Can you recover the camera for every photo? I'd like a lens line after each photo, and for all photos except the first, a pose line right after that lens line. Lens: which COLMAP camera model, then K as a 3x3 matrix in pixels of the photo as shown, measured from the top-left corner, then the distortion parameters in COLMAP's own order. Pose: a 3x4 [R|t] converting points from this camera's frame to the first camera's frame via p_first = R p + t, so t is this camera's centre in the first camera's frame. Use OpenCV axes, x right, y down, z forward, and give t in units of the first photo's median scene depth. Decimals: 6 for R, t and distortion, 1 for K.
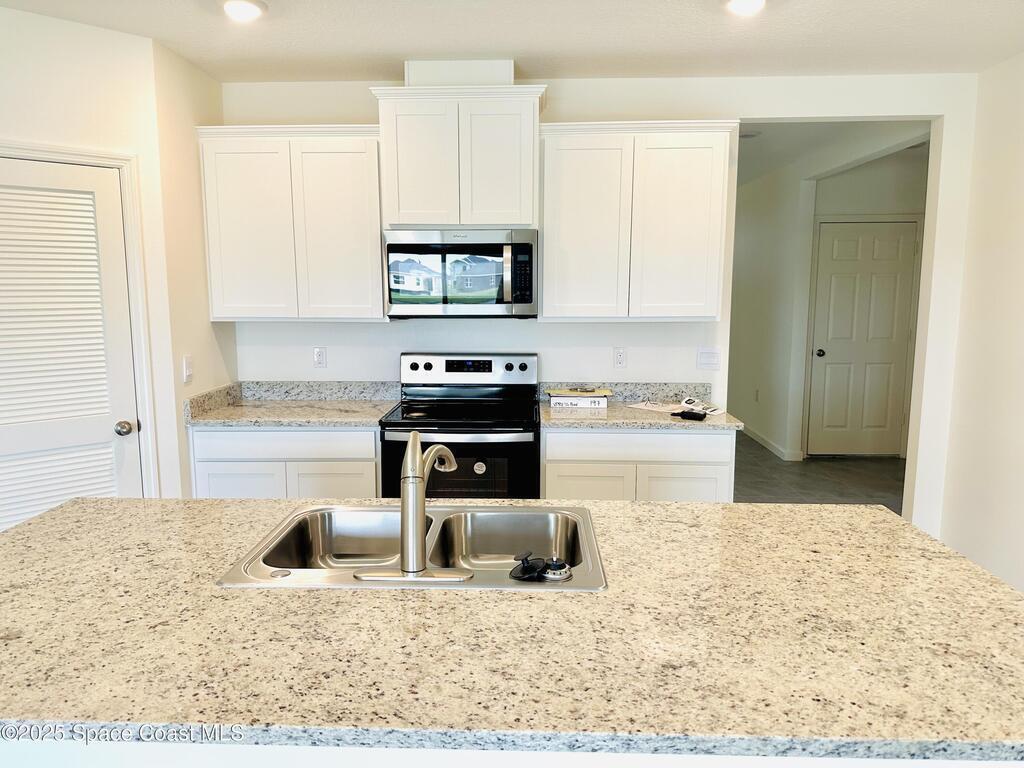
lens RADIAL K [[725.2, 0, 504.6], [0, 725.2, 387.8], [0, 0, 1]] dist [0.045239, -0.055797]
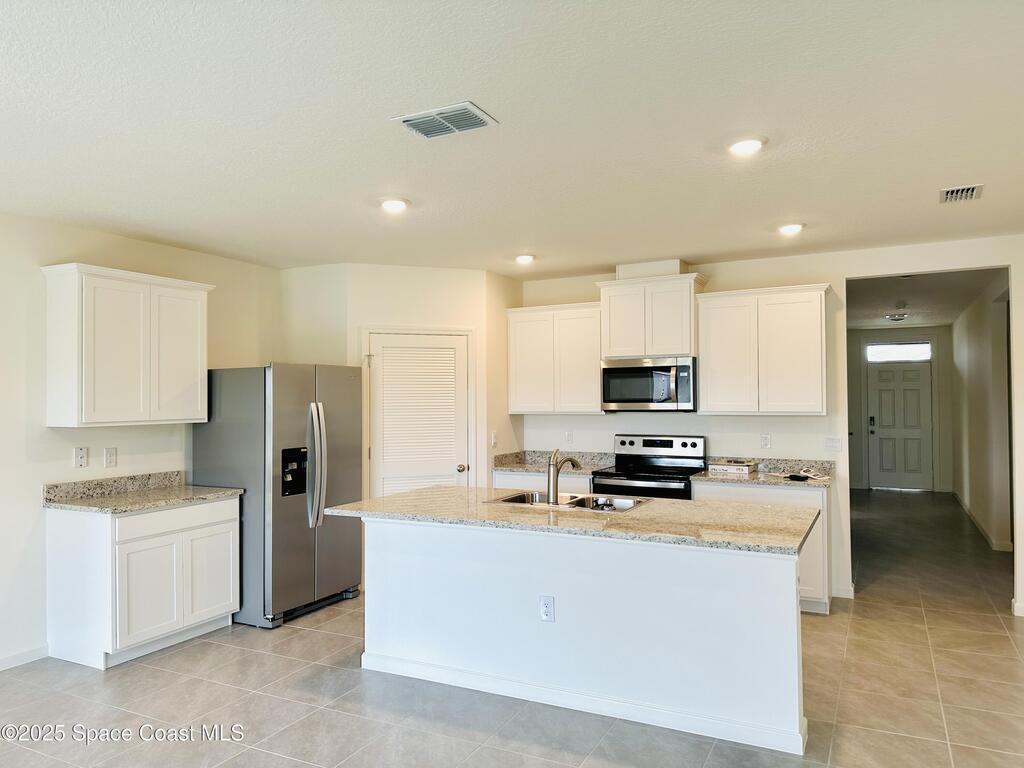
lens RADIAL K [[725.2, 0, 512.0], [0, 725.2, 379.0], [0, 0, 1]] dist [0.045239, -0.055797]
pose [[0.907389, -0.014849, -0.420030, 0.360658], [-0.054266, 0.986871, -0.152119, 0.097799], [0.416774, 0.160824, 0.894670, -0.610092]]
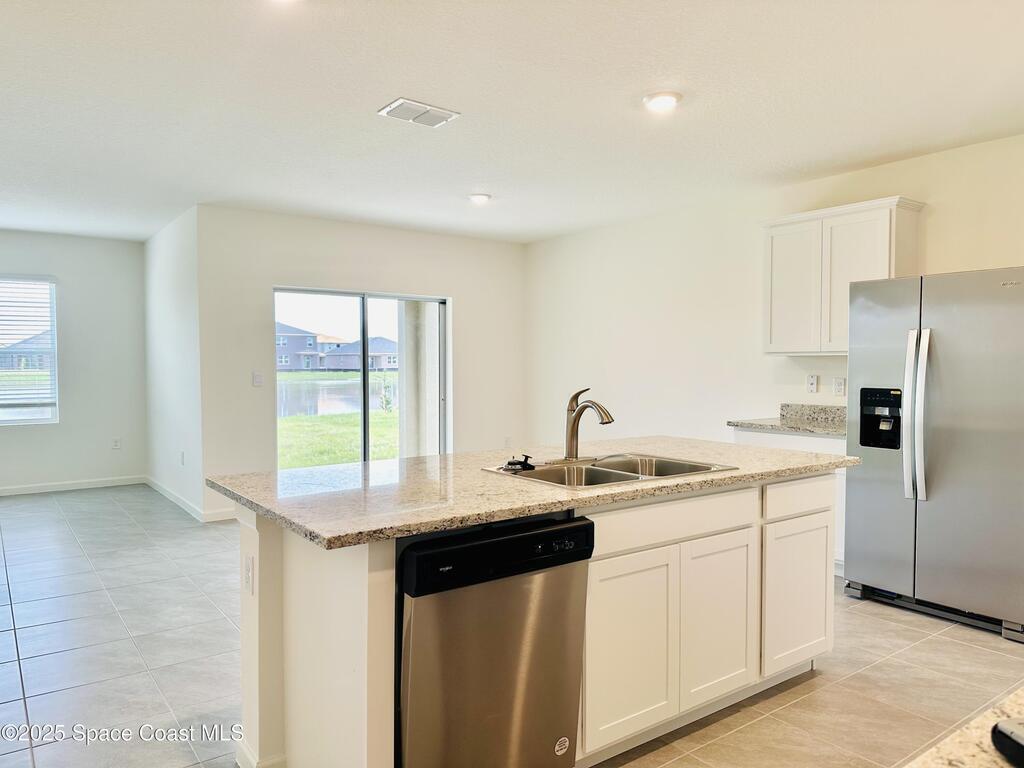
lens RADIAL K [[725.2, 0, 511.1], [0, 725.2, 392.9], [0, 0, 1]] dist [0.045239, -0.055797]
pose [[-0.781572, 0.035459, -0.622806, 0.513469], [-0.079149, 0.984678, 0.155388, -0.086421], [0.618773, 0.170741, -0.766790, 1.034201]]
